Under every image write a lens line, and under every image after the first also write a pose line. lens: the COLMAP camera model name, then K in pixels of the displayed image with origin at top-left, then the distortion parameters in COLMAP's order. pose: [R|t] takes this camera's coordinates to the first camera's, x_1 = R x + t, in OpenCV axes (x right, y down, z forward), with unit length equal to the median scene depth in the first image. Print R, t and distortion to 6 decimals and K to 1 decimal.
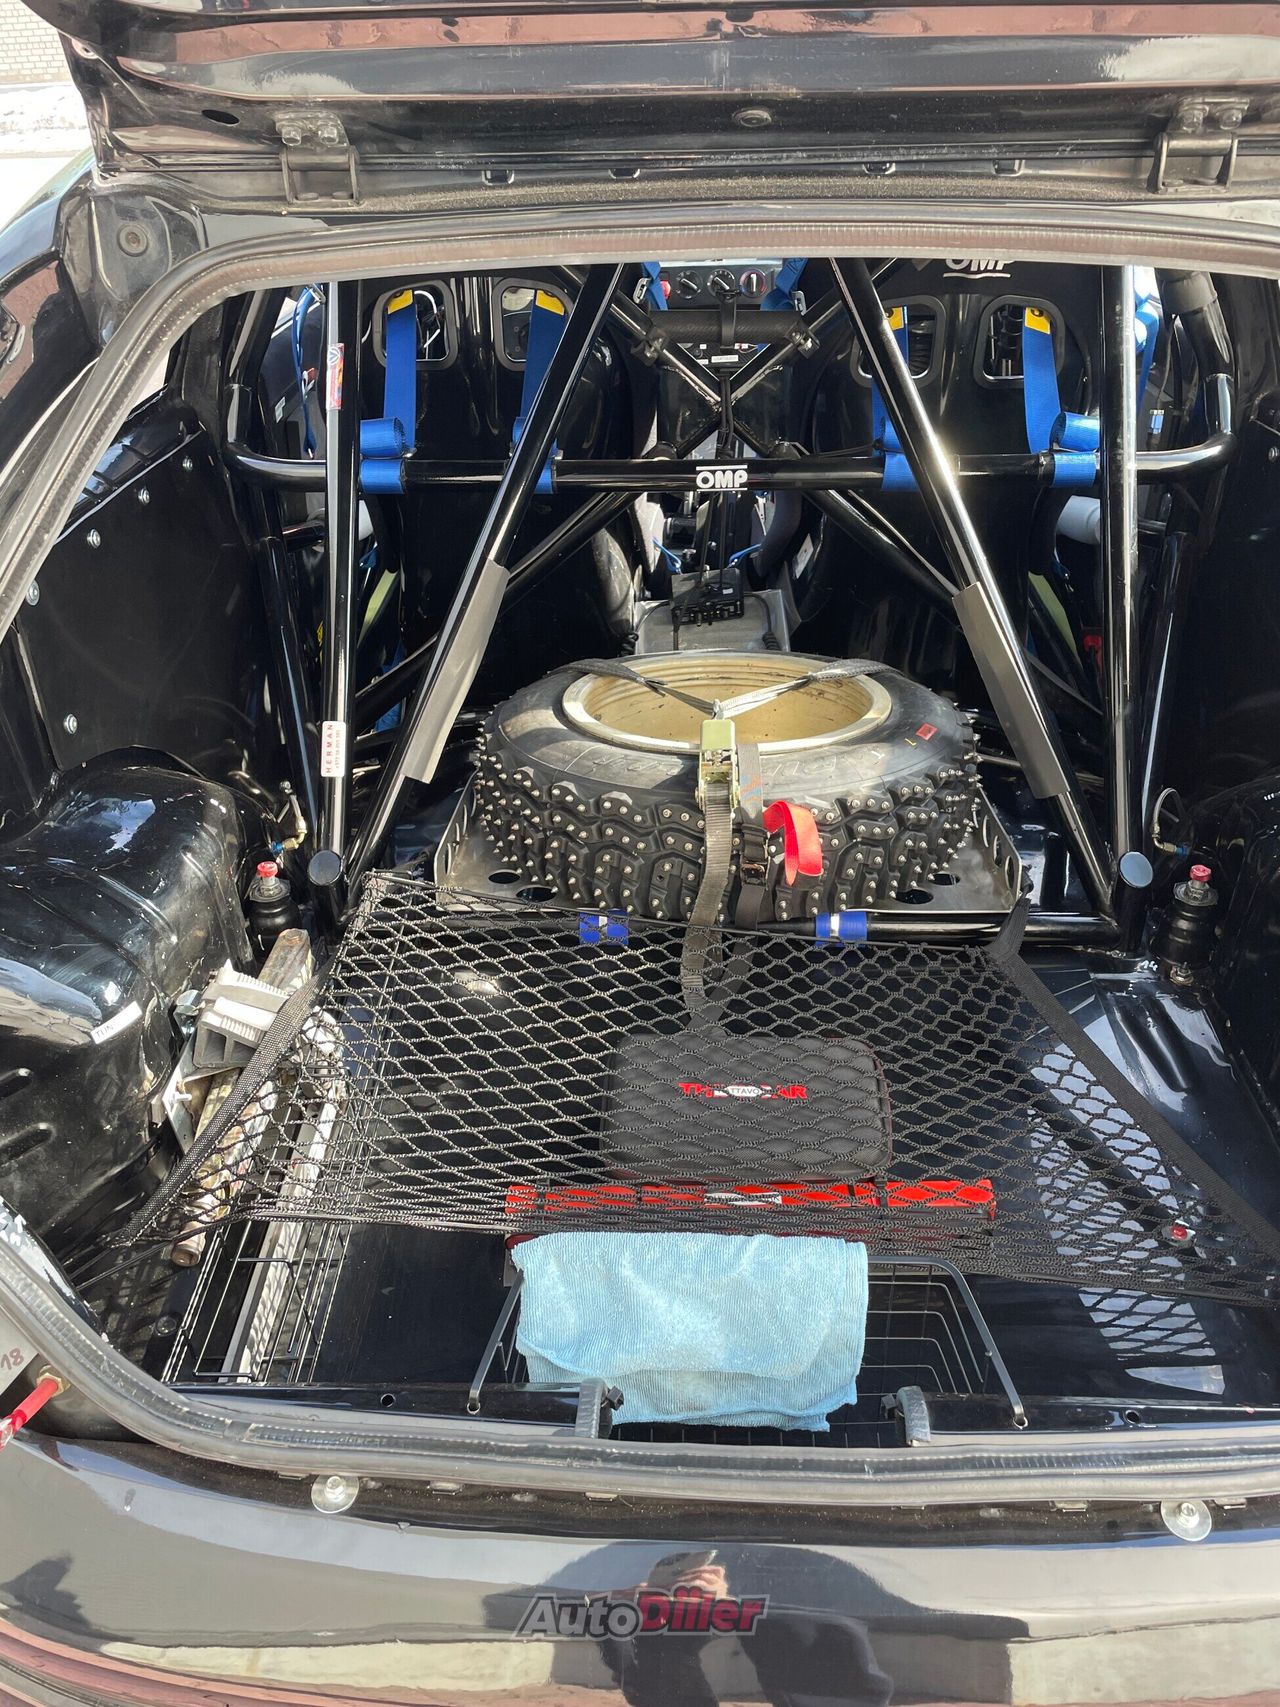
lens RADIAL K [[1397.1, 0, 641.2], [0, 1397.1, 854.3], [0, 0, 1]] dist [0.080949, -0.036781]
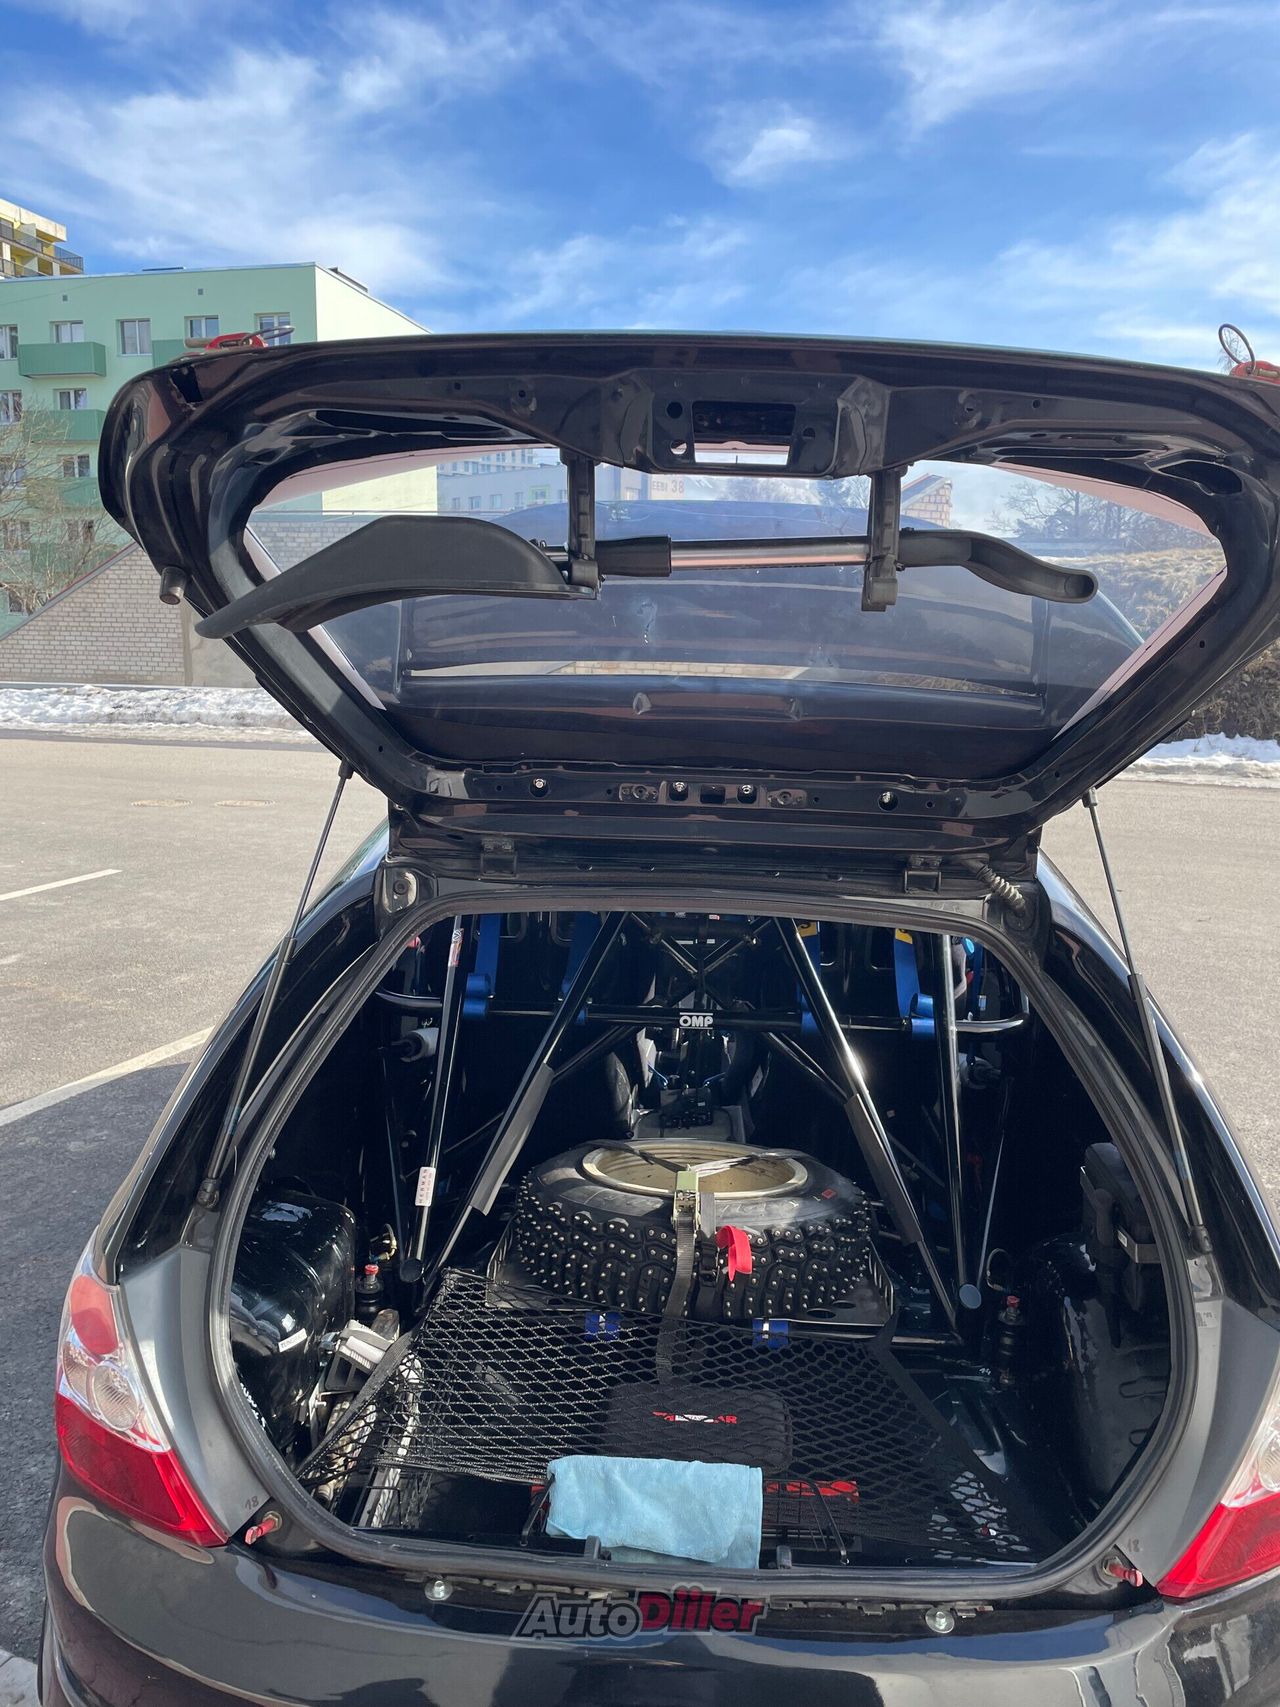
lens RADIAL K [[1397.1, 0, 641.6], [0, 1397.1, 851.2], [0, 0, 1]] dist [0.080949, -0.036781]
pose [[0.998735, 0.050274, -0.000998, -0.010855], [-0.046865, 0.923468, -0.380802, 0.161606], [-0.018222, 0.380367, 0.924656, -0.533123]]
